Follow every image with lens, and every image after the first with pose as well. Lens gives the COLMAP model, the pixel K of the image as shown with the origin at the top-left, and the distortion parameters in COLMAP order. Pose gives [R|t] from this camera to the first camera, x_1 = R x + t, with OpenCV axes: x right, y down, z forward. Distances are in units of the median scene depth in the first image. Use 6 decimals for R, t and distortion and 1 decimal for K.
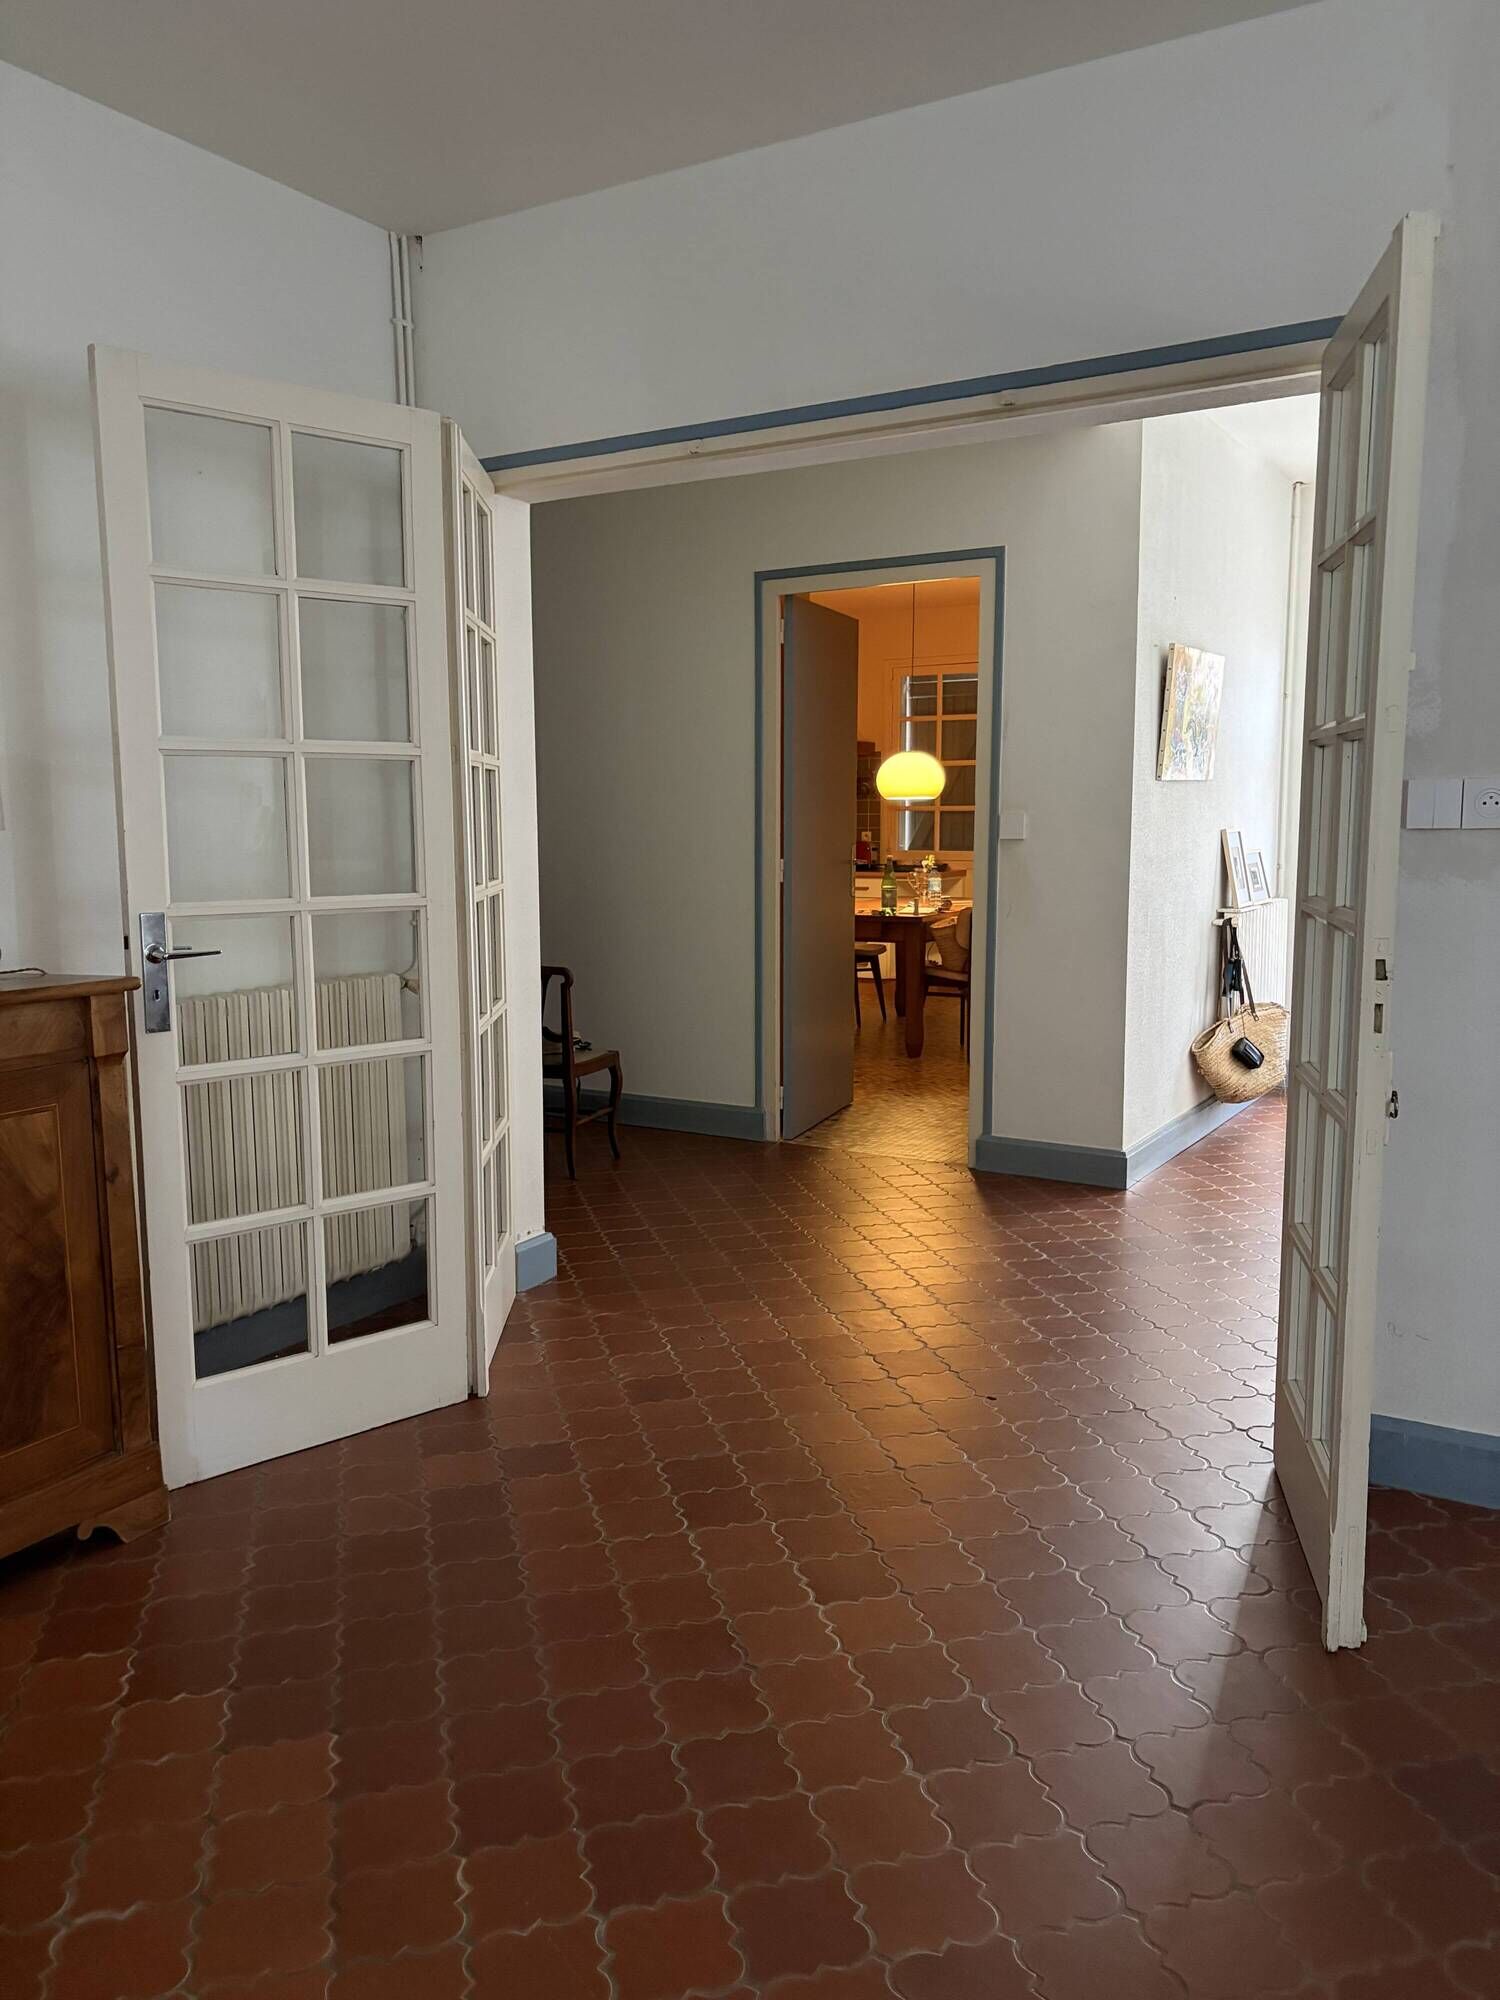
lens RADIAL K [[1518.8, 0, 752.8], [0, 1518.8, 1008.4], [0, 0, 1]] dist [0.121959, -0.161382]
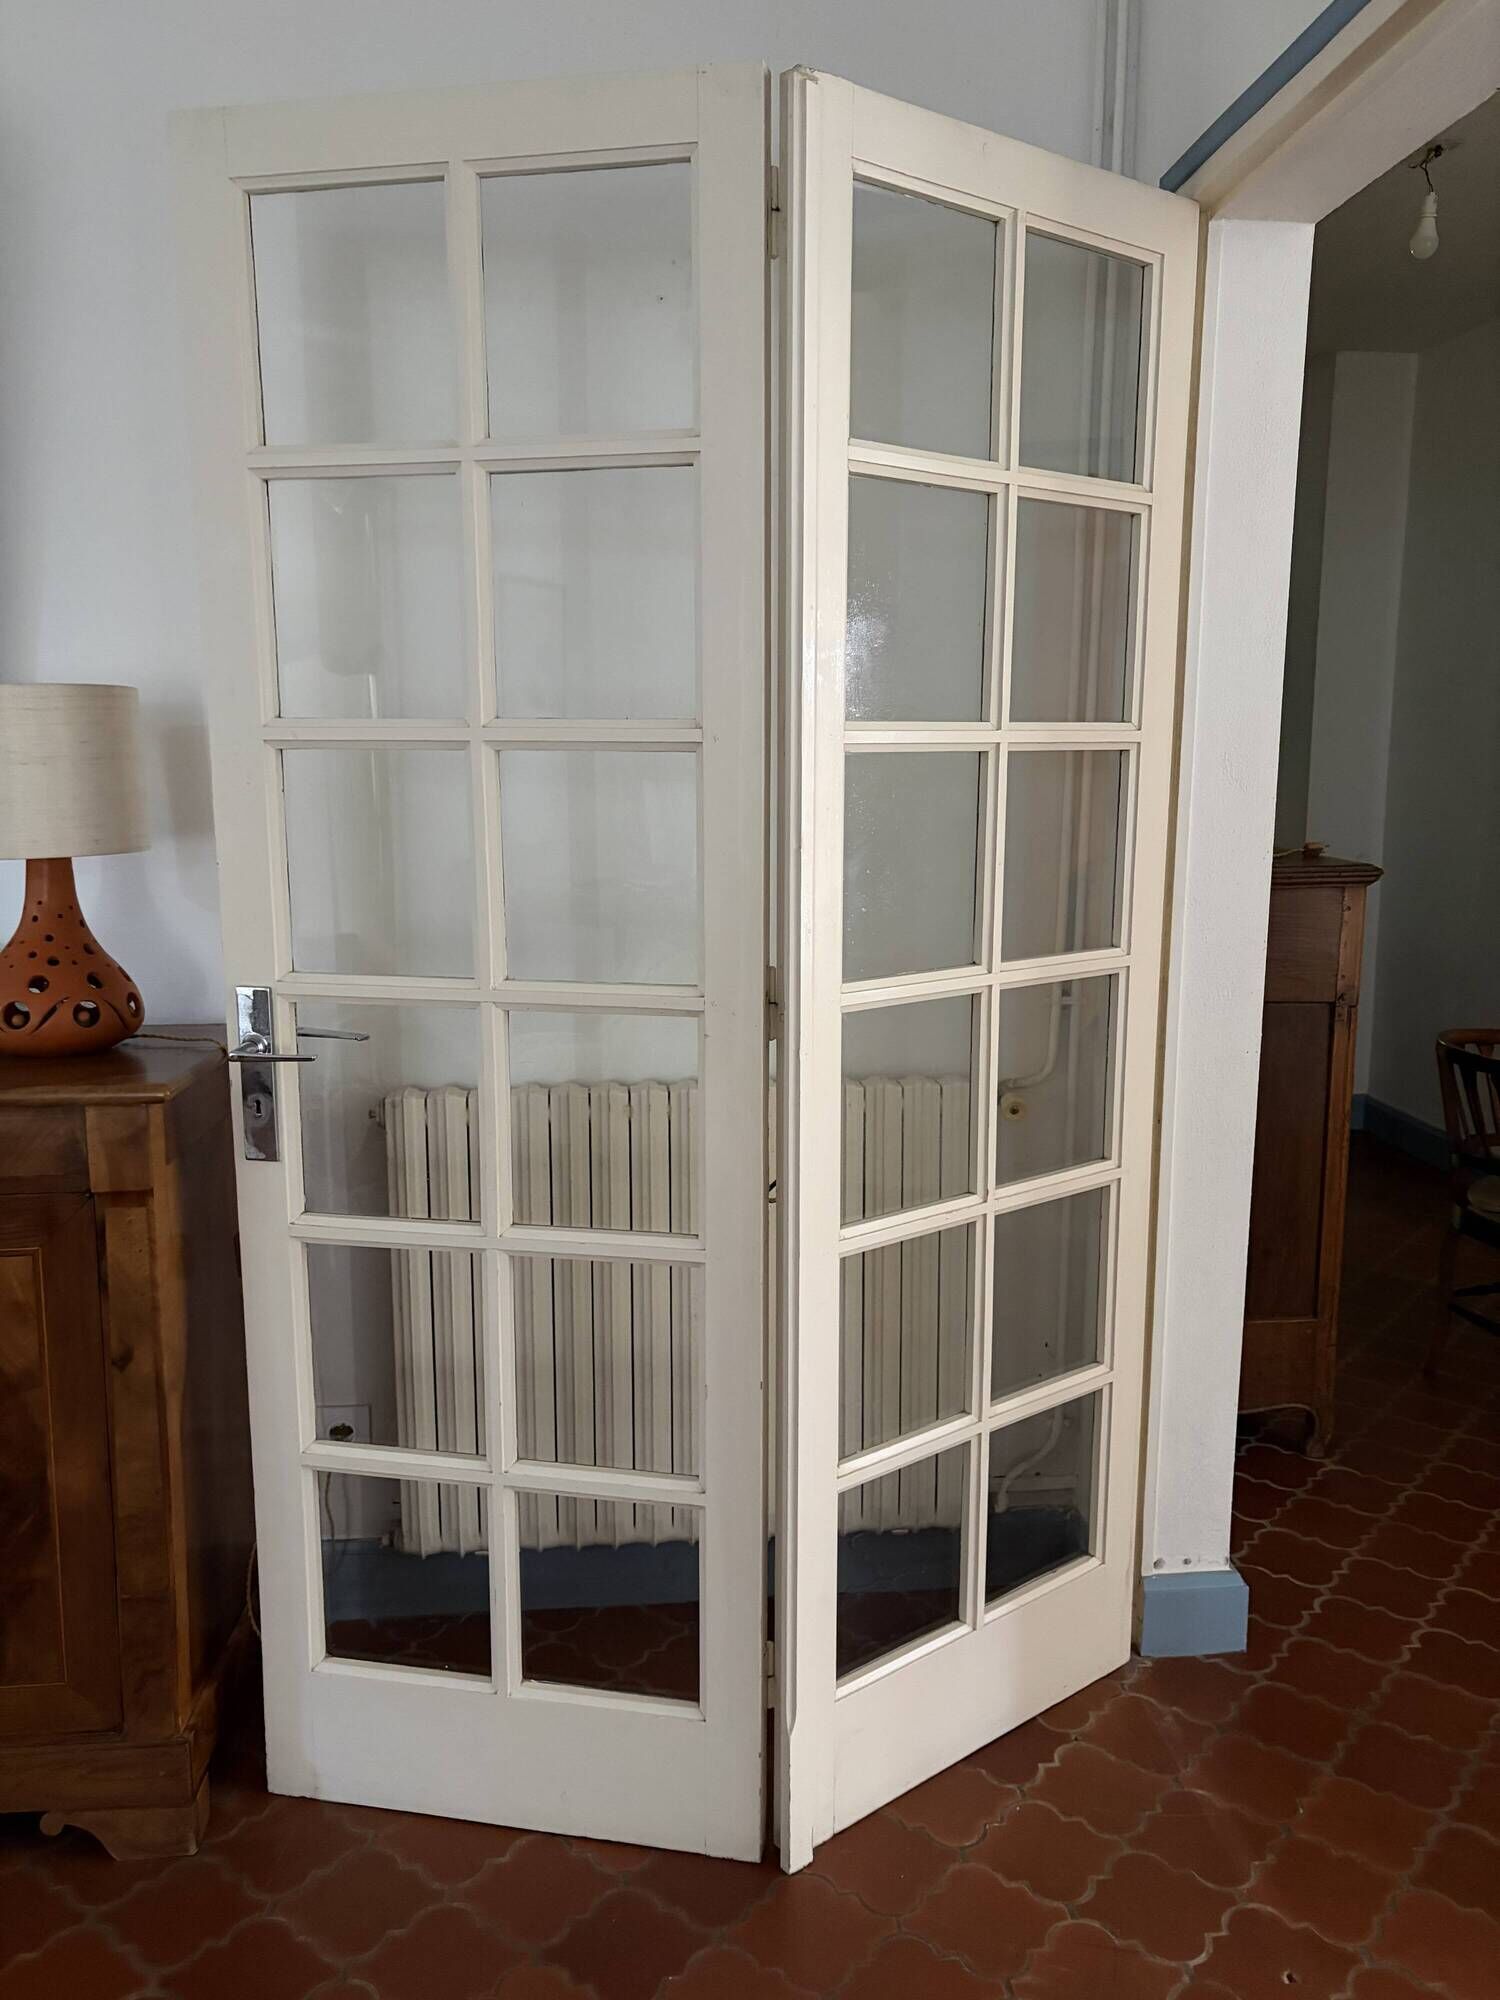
lens RADIAL K [[1424.3, 0, 805.2], [0, 1424.3, 1005.4], [0, 0, 1]] dist [0.111938, -0.117335]
pose [[0.591819, 0.141894, -0.793484, 0.232078], [-0.111588, 0.989328, 0.093688, -0.127352], [0.798310, 0.033097, 0.601337, 0.737855]]
